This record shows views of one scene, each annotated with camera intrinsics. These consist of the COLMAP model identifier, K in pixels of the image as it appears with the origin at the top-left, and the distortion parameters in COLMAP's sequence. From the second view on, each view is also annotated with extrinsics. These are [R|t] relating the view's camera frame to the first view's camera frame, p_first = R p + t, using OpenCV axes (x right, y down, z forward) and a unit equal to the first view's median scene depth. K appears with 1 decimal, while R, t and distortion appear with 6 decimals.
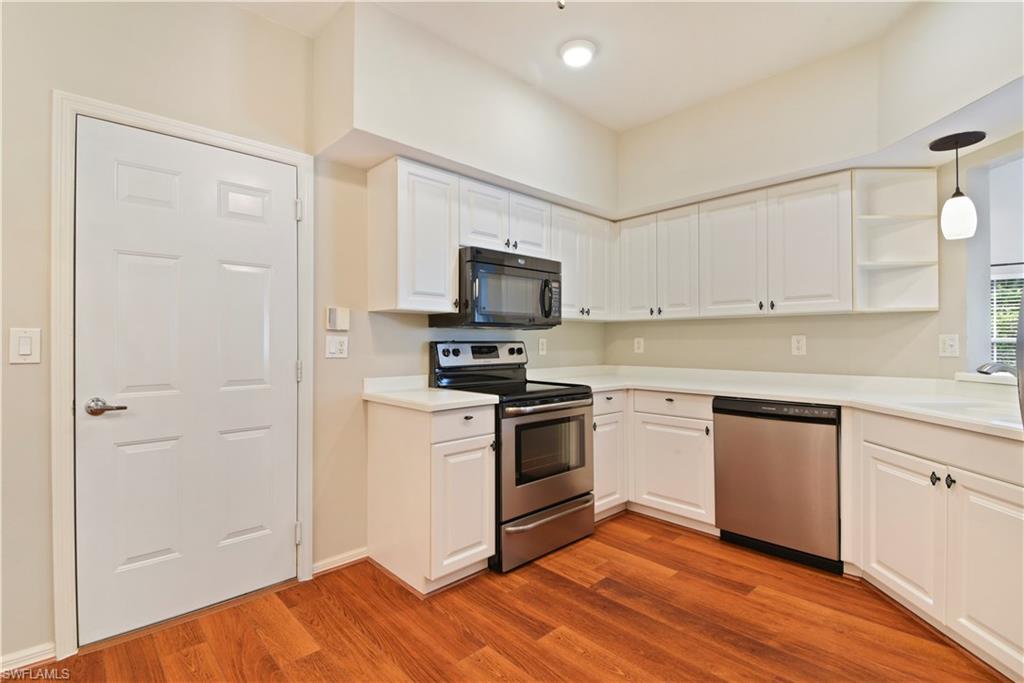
lens RADIAL K [[464.3, 0, 504.9], [0, 464.3, 337.4], [0, 0, 1]] dist [0.040115, -0.027618]
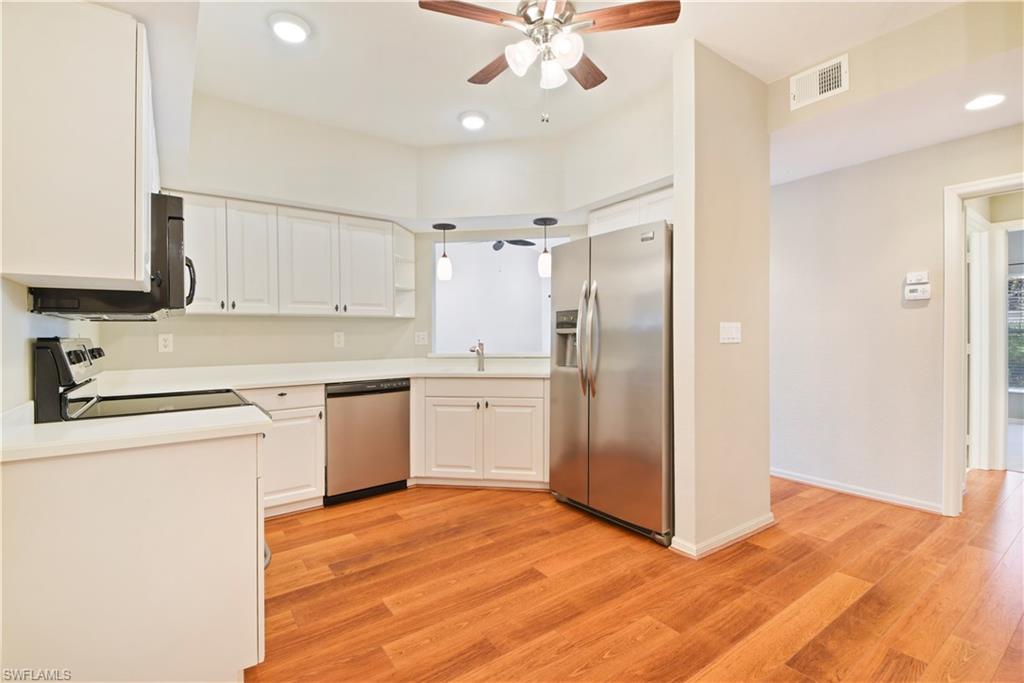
lens RADIAL K [[464.3, 0, 504.9], [0, 464.3, 337.4], [0, 0, 1]] dist [0.040115, -0.027618]
pose [[0.142715, -0.003672, 0.989757, -0.742889], [-0.000075, 0.999993, 0.003721, 0.006909], [-0.989764, -0.000605, 0.142714, 0.466017]]
